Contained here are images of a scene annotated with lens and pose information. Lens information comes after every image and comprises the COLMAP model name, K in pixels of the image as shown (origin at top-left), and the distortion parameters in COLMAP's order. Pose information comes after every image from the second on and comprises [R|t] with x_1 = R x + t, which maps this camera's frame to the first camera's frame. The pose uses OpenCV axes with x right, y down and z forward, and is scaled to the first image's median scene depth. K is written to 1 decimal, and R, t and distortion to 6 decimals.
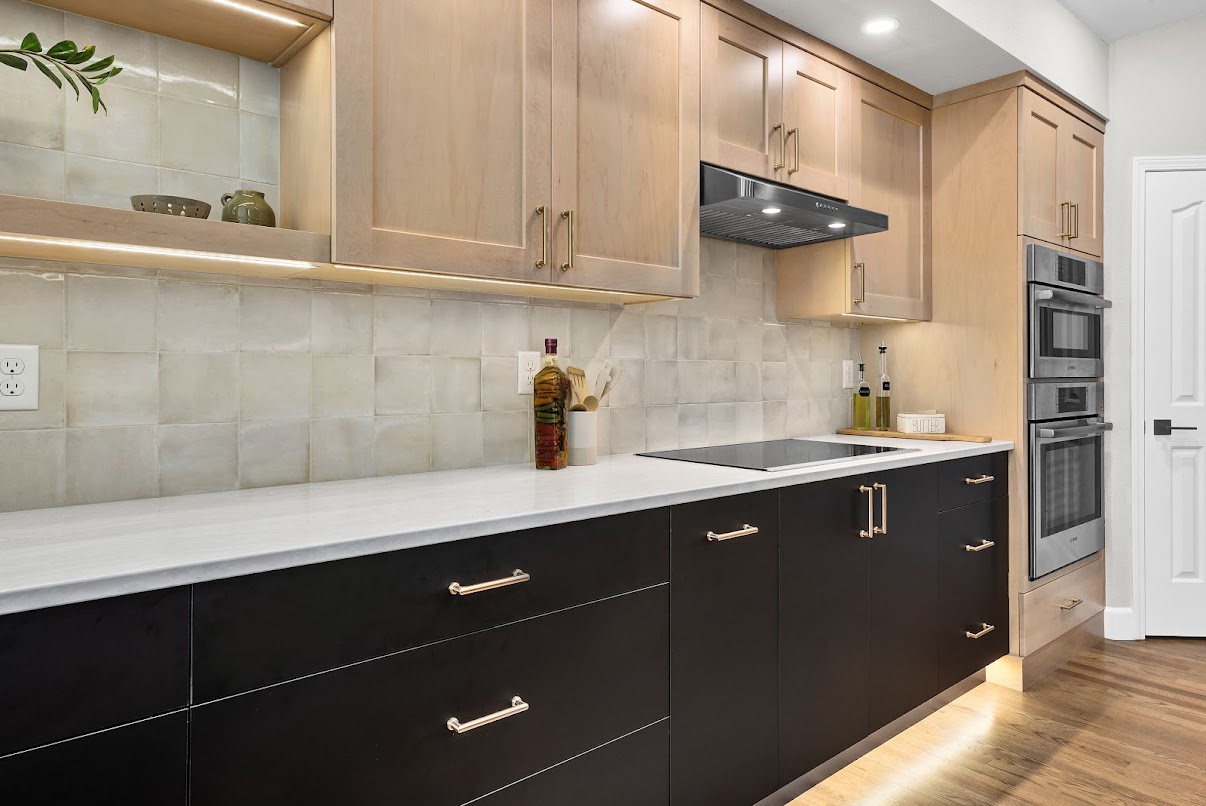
lens RADIAL K [[733.4, 0, 678.2], [0, 733.4, 373.1], [0, 0, 1]] dist [0.006751, 0.001812]
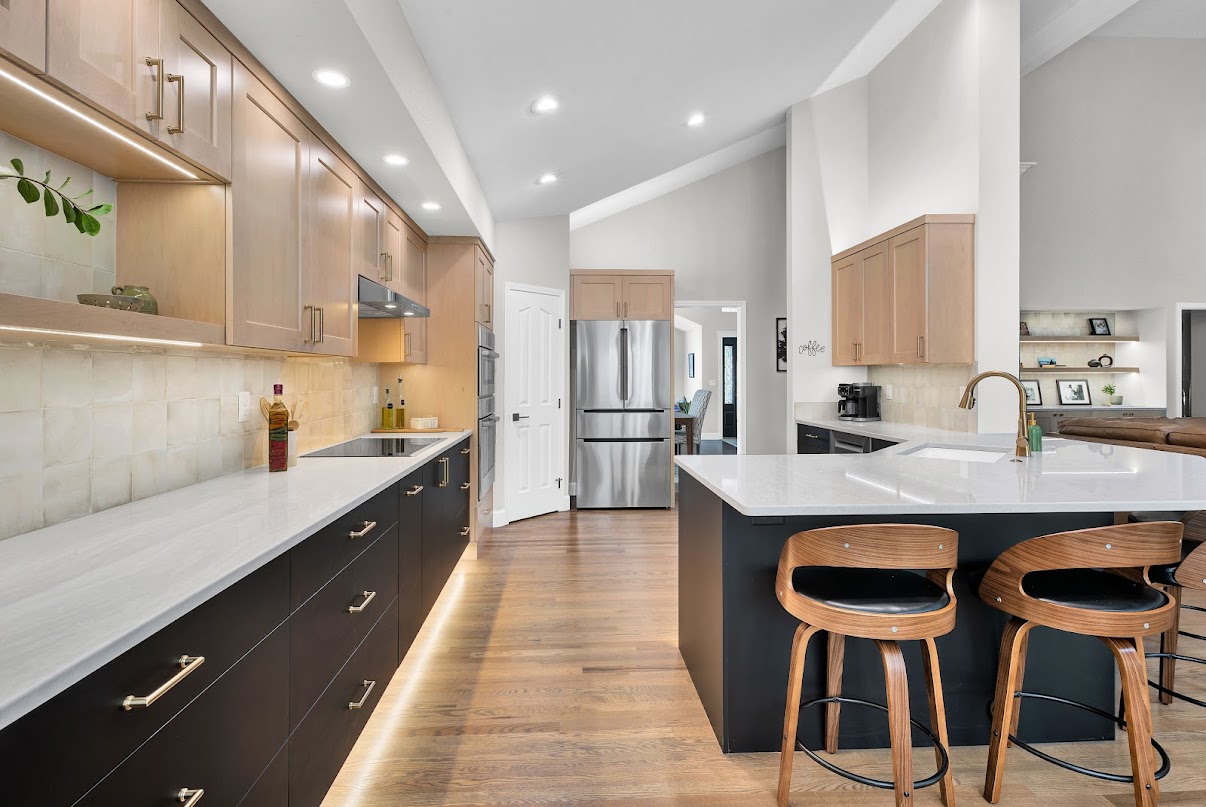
lens RADIAL K [[559.4, 0, 598.2], [0, 559.4, 371.5], [0, 0, 1]] dist [0.002049, 0.000222]
pose [[0.627530, 0.006481, 0.778565, -0.581780], [0.000219, 0.999964, -0.008500, -0.056227], [-0.778592, 0.005505, 0.627506, -0.202657]]
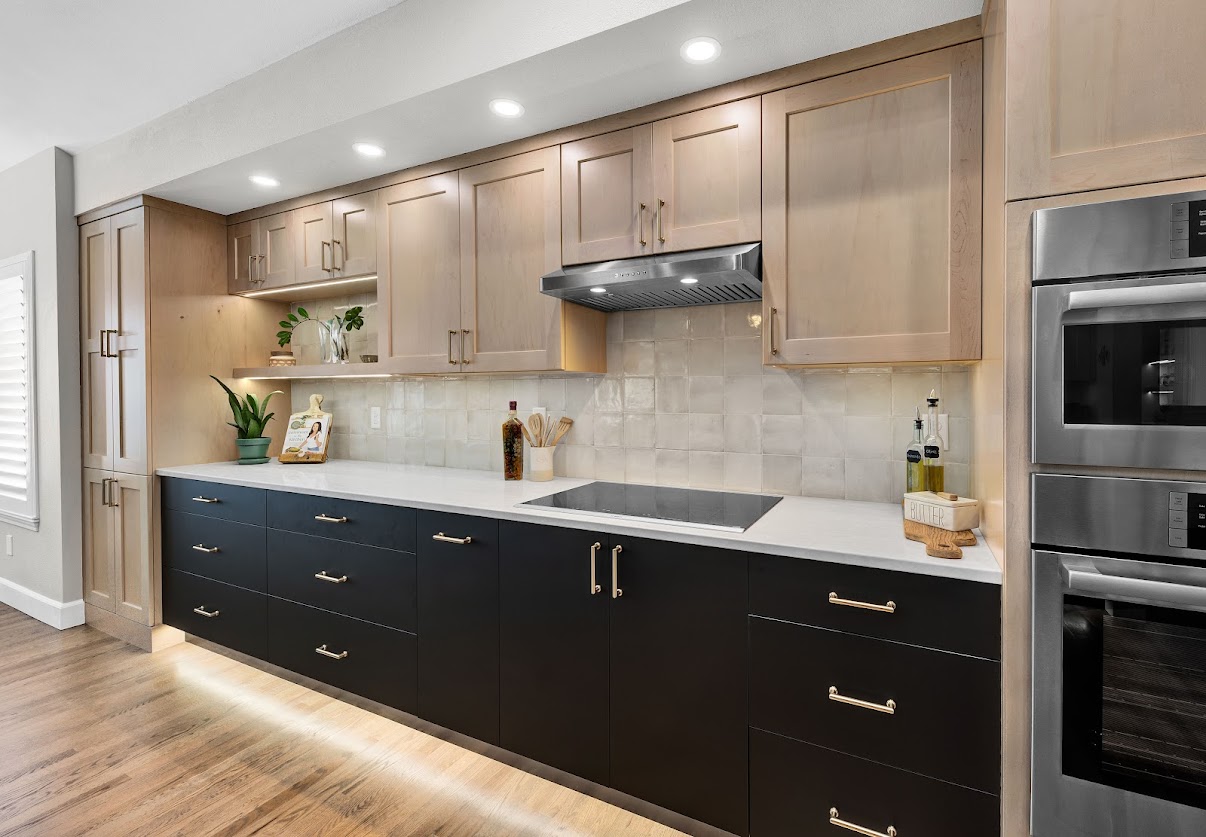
lens RADIAL K [[523.3, 0, 656.9], [0, 523.3, 404.4], [0, 0, 1]] dist [0.007751, -0.000705]
pose [[0.378713, 0.012537, -0.925429, 0.921387], [-0.002508, 0.999918, 0.012520, -0.048873], [0.925511, -0.002421, 0.378714, 0.758274]]
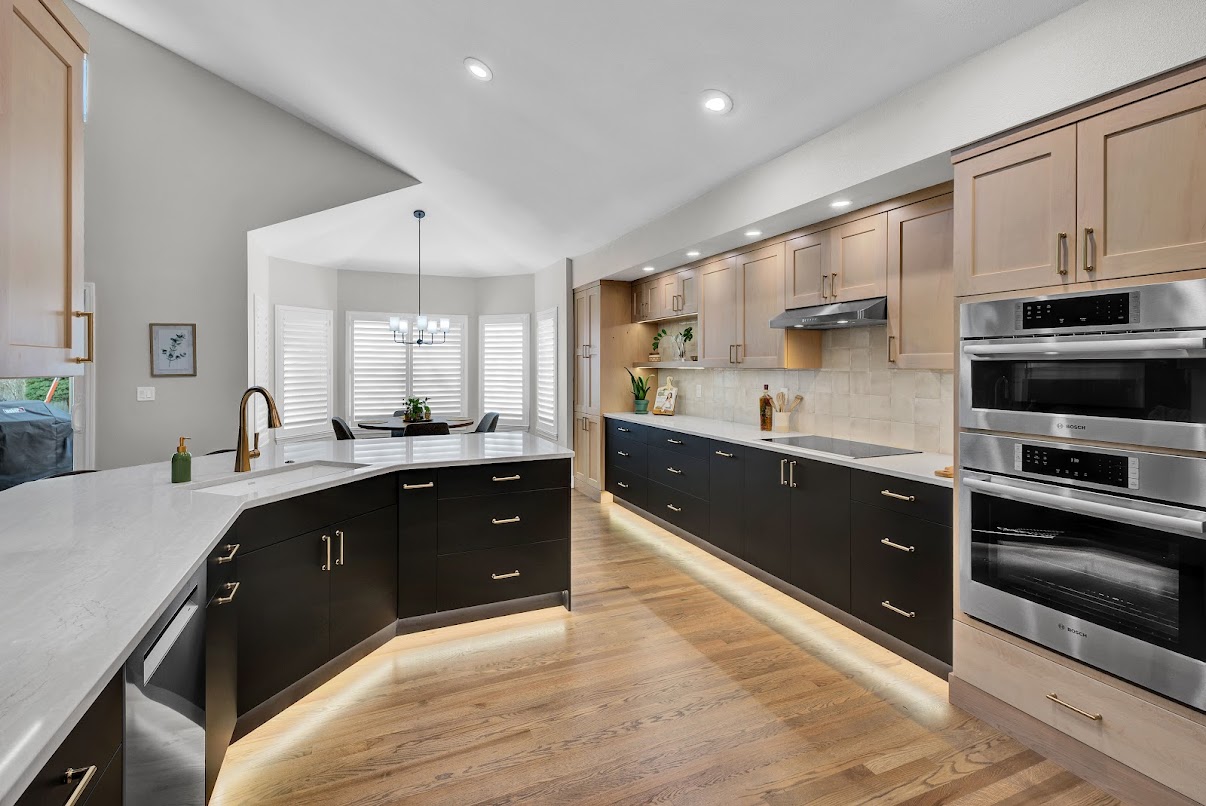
lens RADIAL K [[559.4, 0, 598.2], [0, 559.4, 371.0], [0, 0, 1]] dist [0.002049, 0.000222]
pose [[-0.318311, 0.007517, -0.947956, 1.818200], [-0.003222, 0.999954, 0.009011, -0.101906], [0.947981, 0.005923, -0.318273, 0.951217]]
